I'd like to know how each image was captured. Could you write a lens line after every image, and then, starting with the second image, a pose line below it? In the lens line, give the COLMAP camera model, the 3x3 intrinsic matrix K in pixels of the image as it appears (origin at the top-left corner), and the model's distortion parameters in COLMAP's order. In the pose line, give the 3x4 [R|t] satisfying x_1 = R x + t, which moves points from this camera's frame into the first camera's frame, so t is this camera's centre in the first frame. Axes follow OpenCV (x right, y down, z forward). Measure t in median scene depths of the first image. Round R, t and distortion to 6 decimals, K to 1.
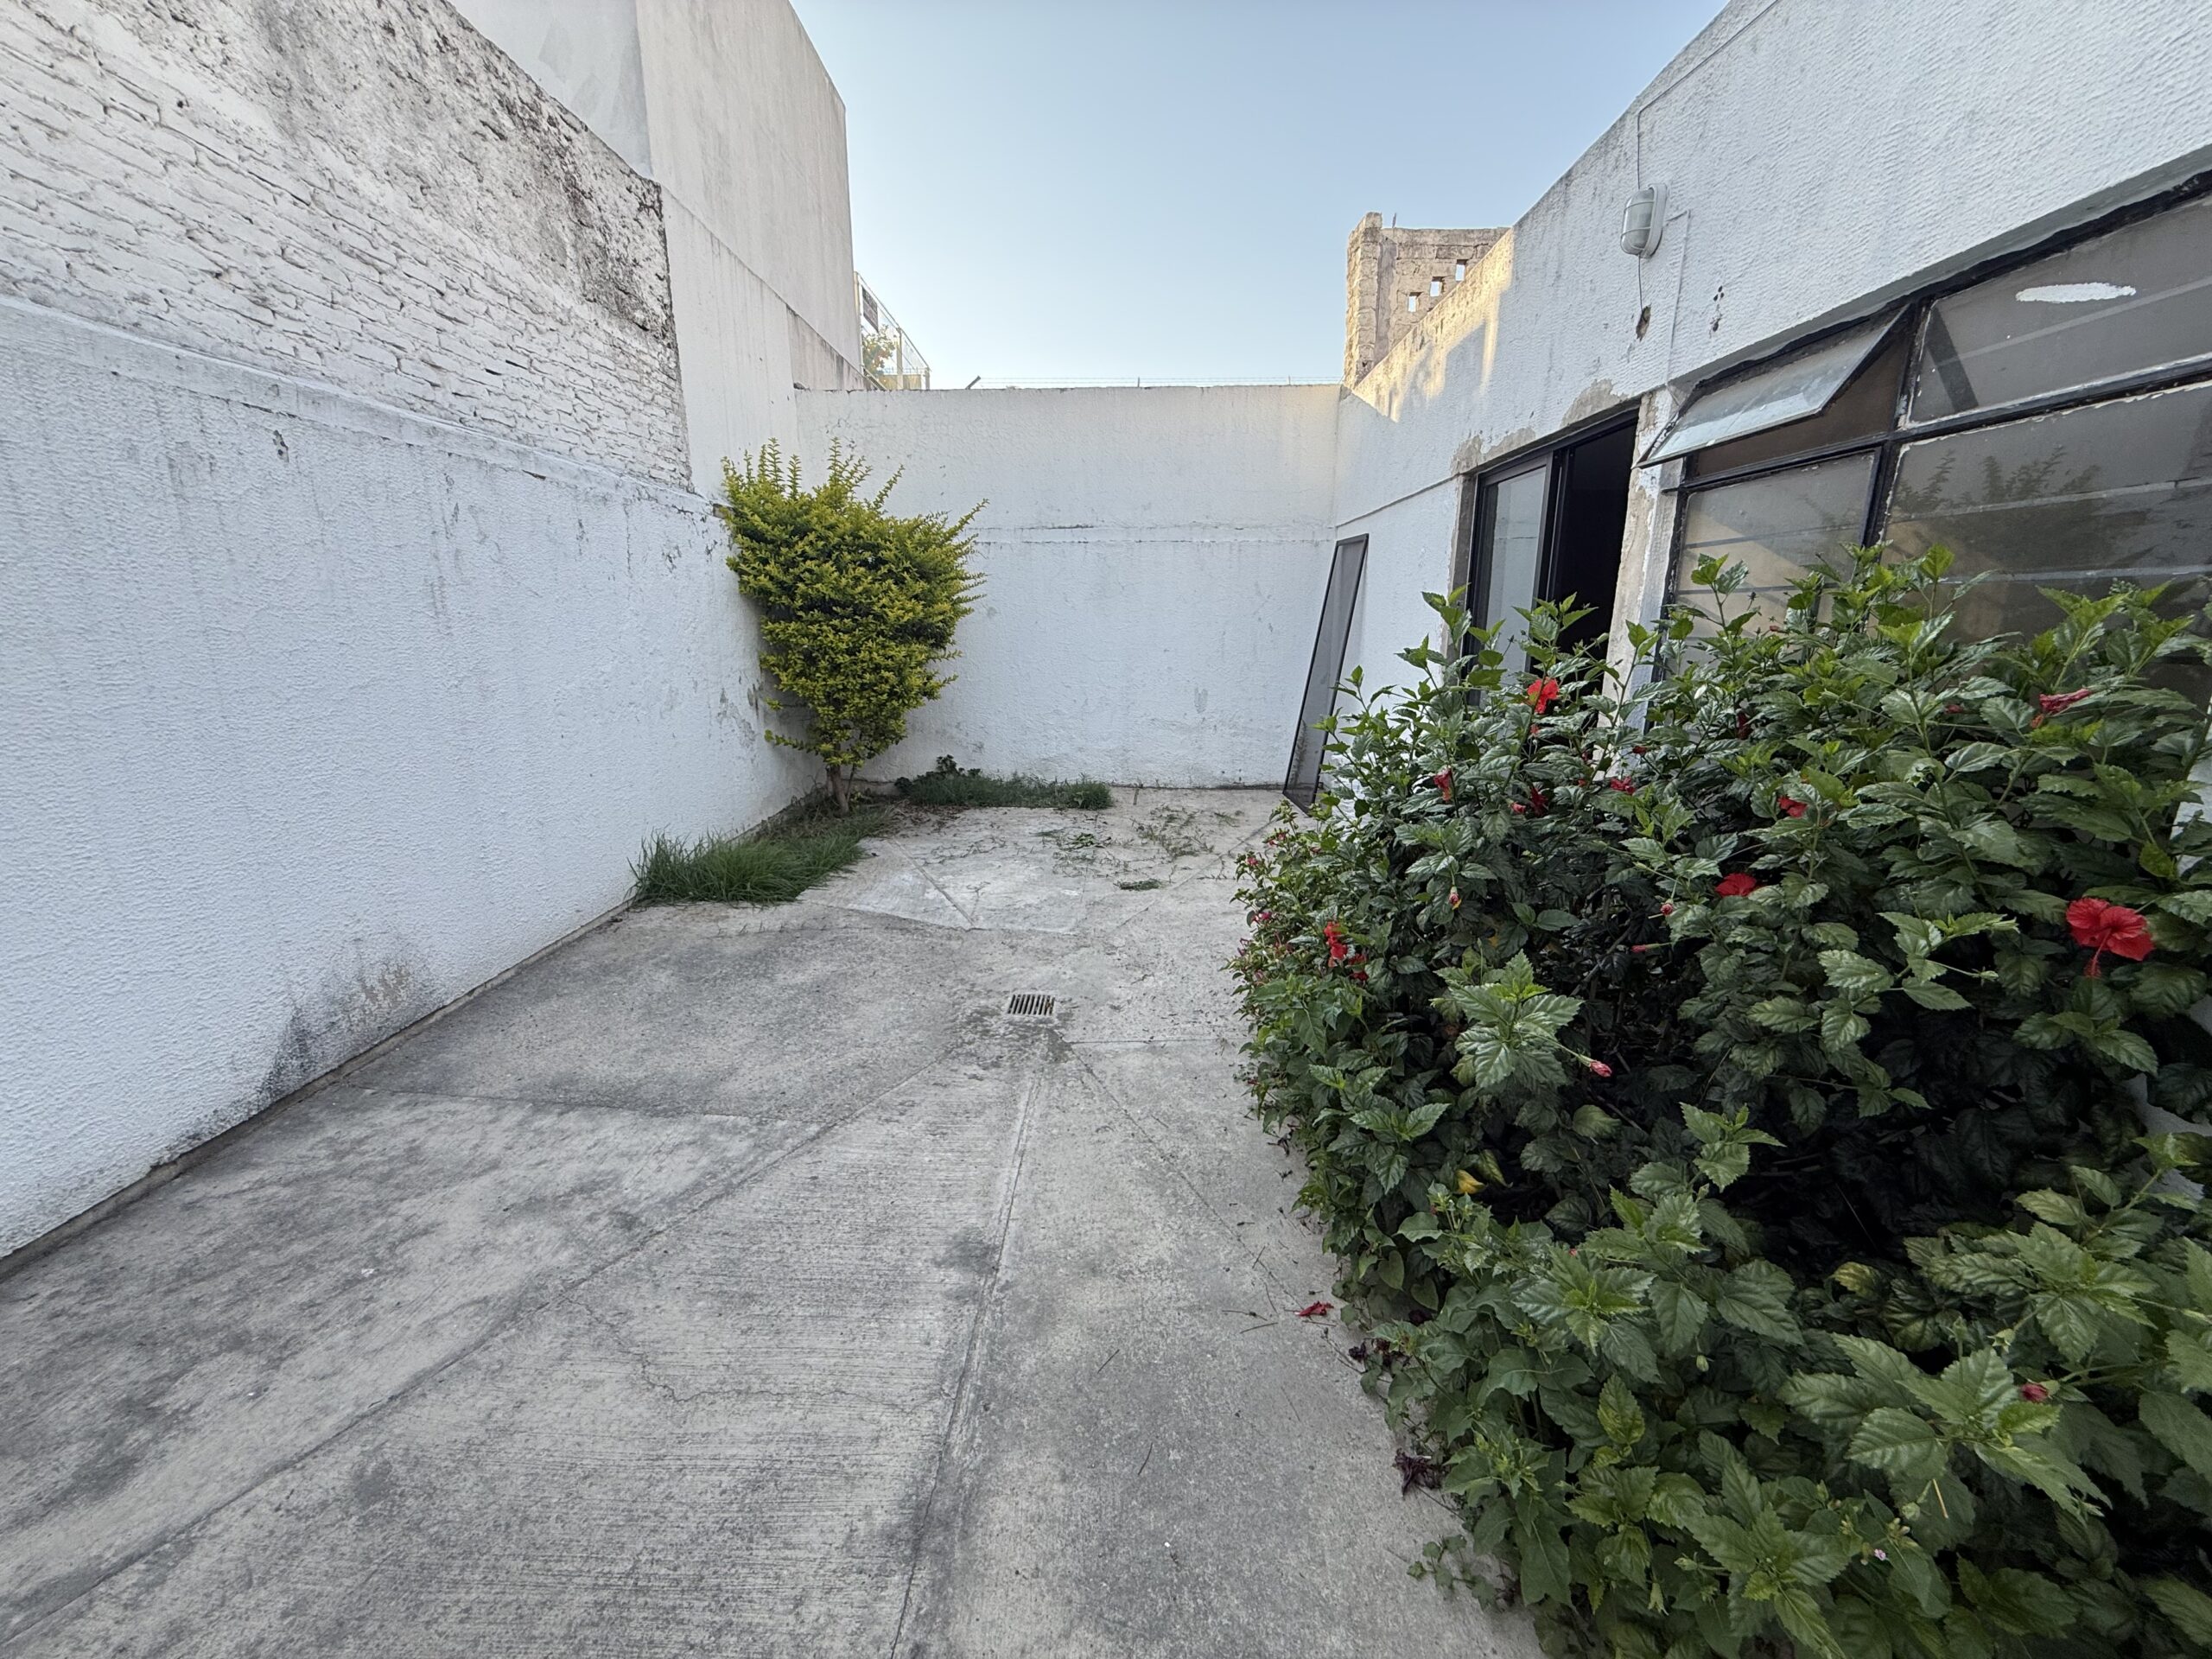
lens RADIAL K [[880.1, 0, 1103.1], [0, 880.1, 825.0], [0, 0, 1]] dist [-0.002067, 0.000215]
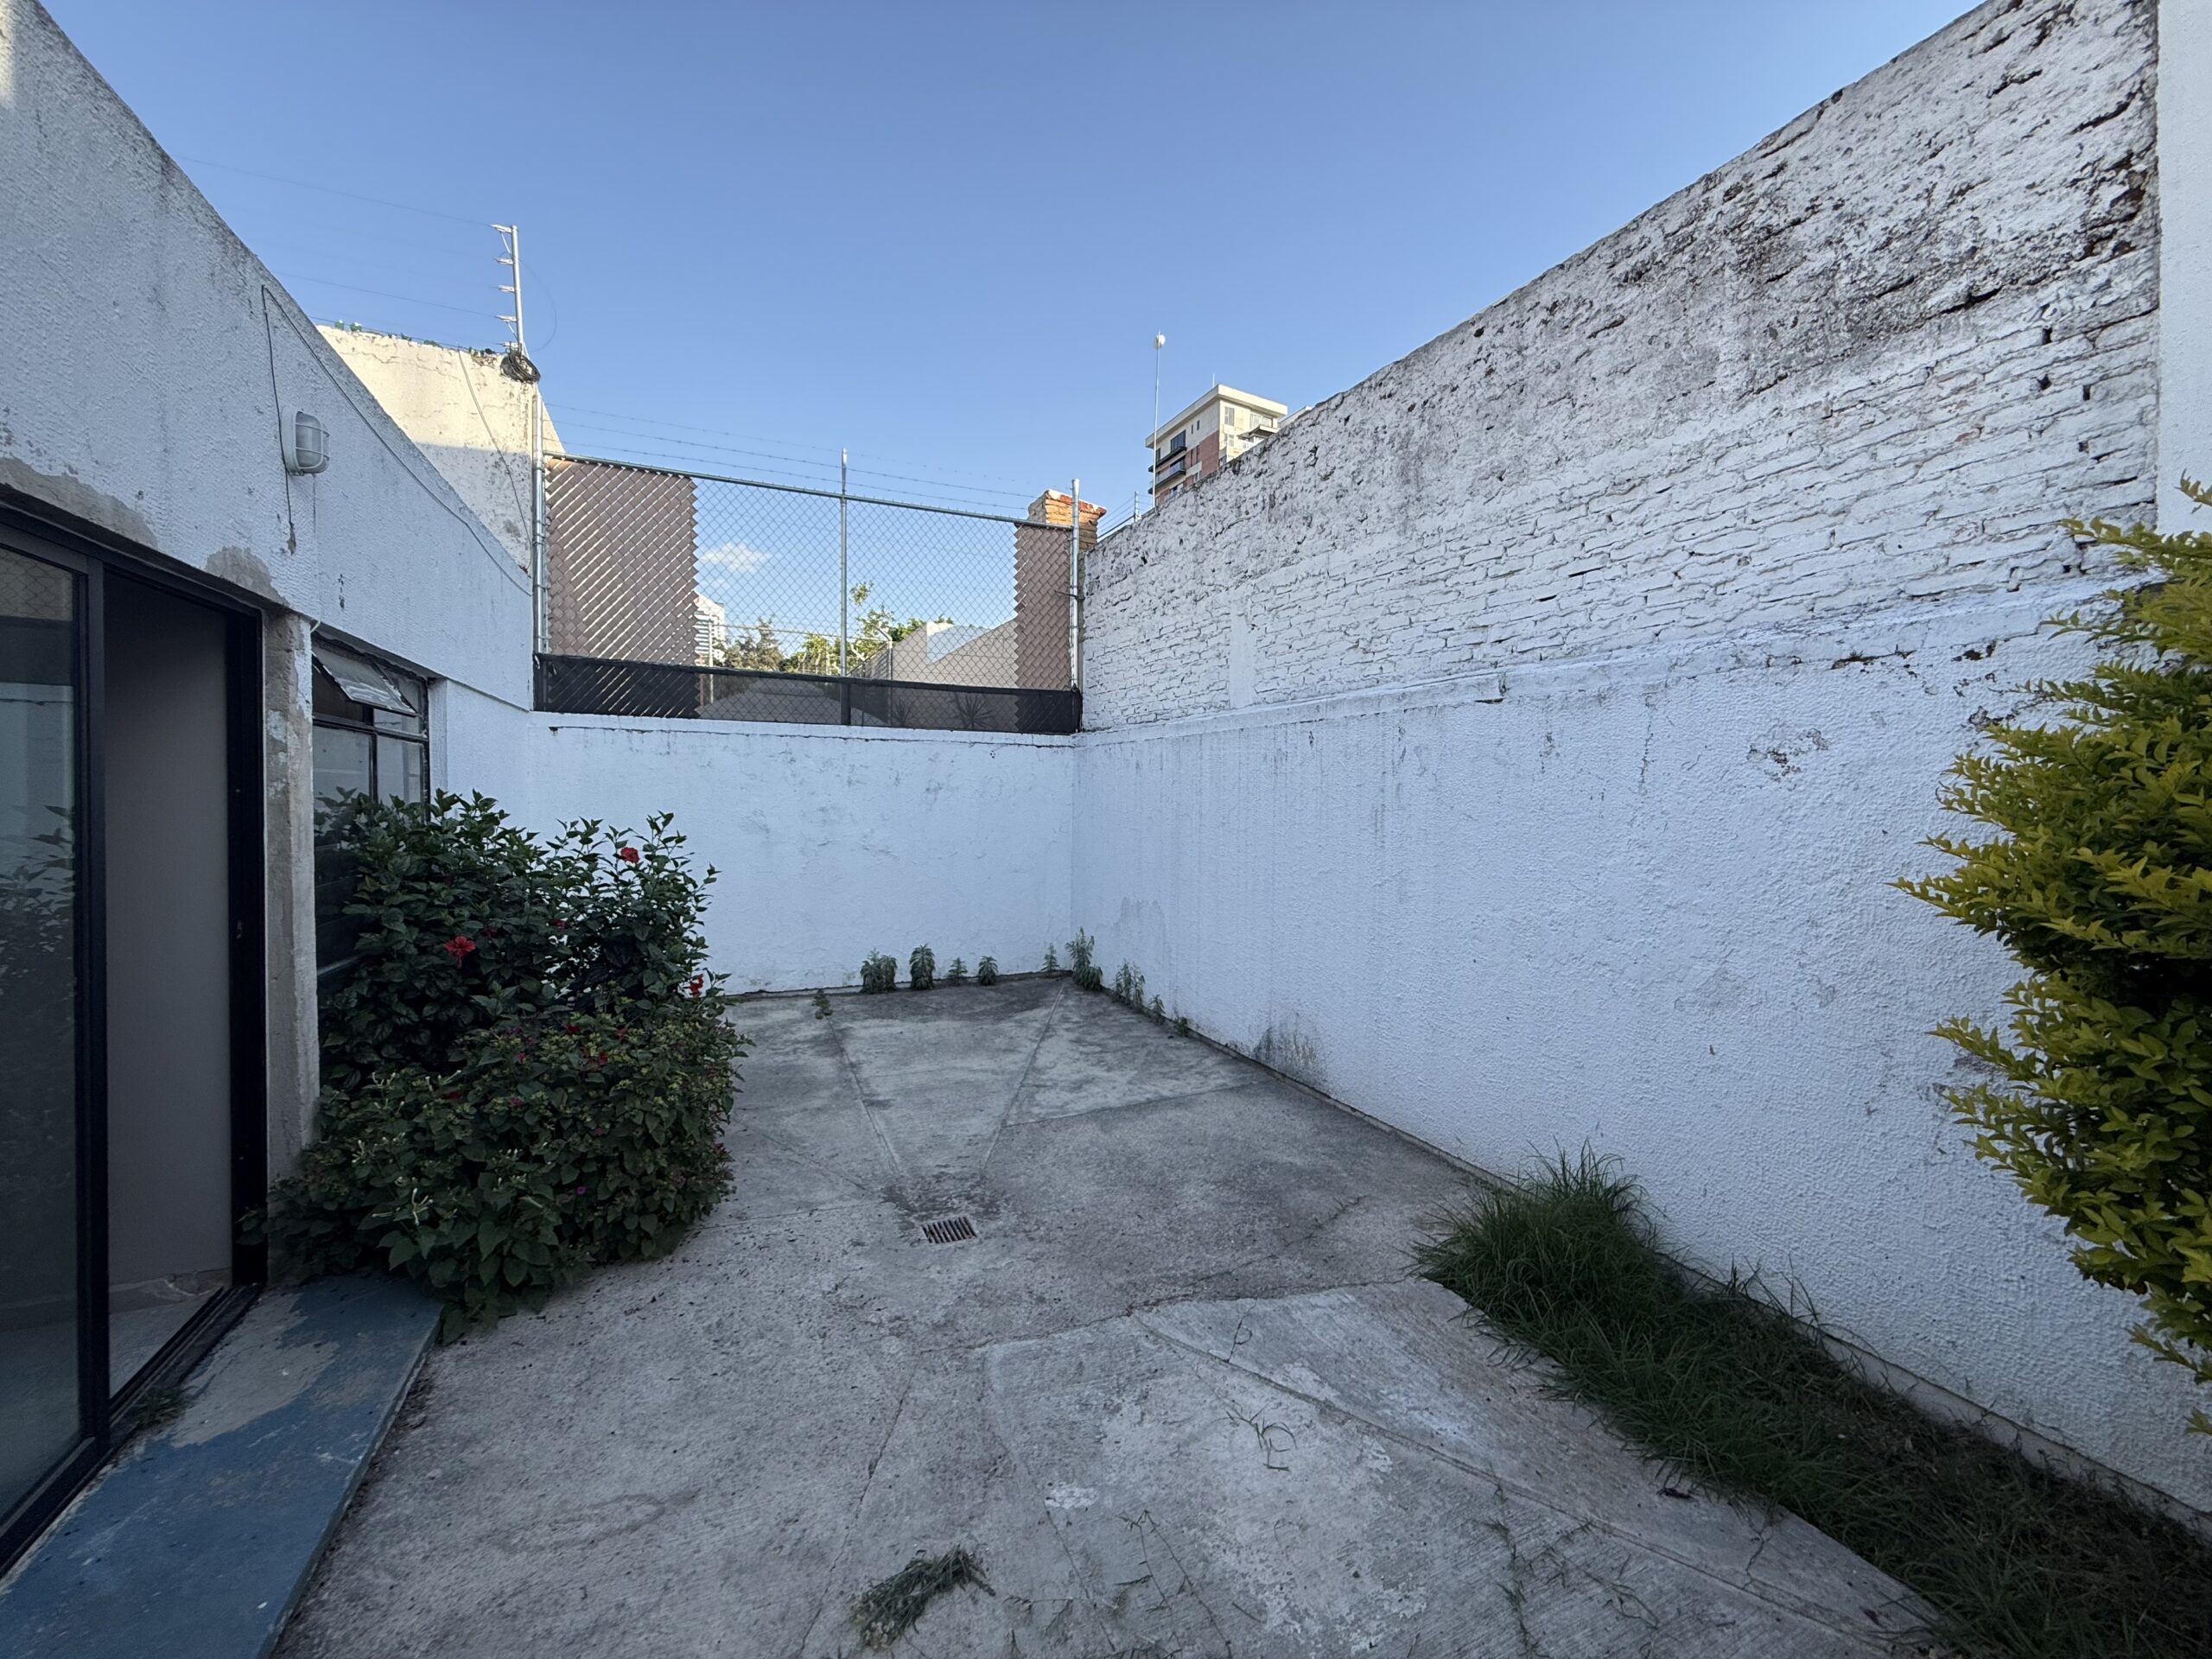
lens RADIAL K [[880.1, 0, 1100.7], [0, 880.1, 822.1], [0, 0, 1]] dist [-0.002067, 0.000215]
pose [[-0.899071, -0.000642, -0.437803, 0.191324], [-0.114630, 0.965459, 0.233986, -0.471308], [0.422531, 0.260555, -0.868089, 1.798307]]
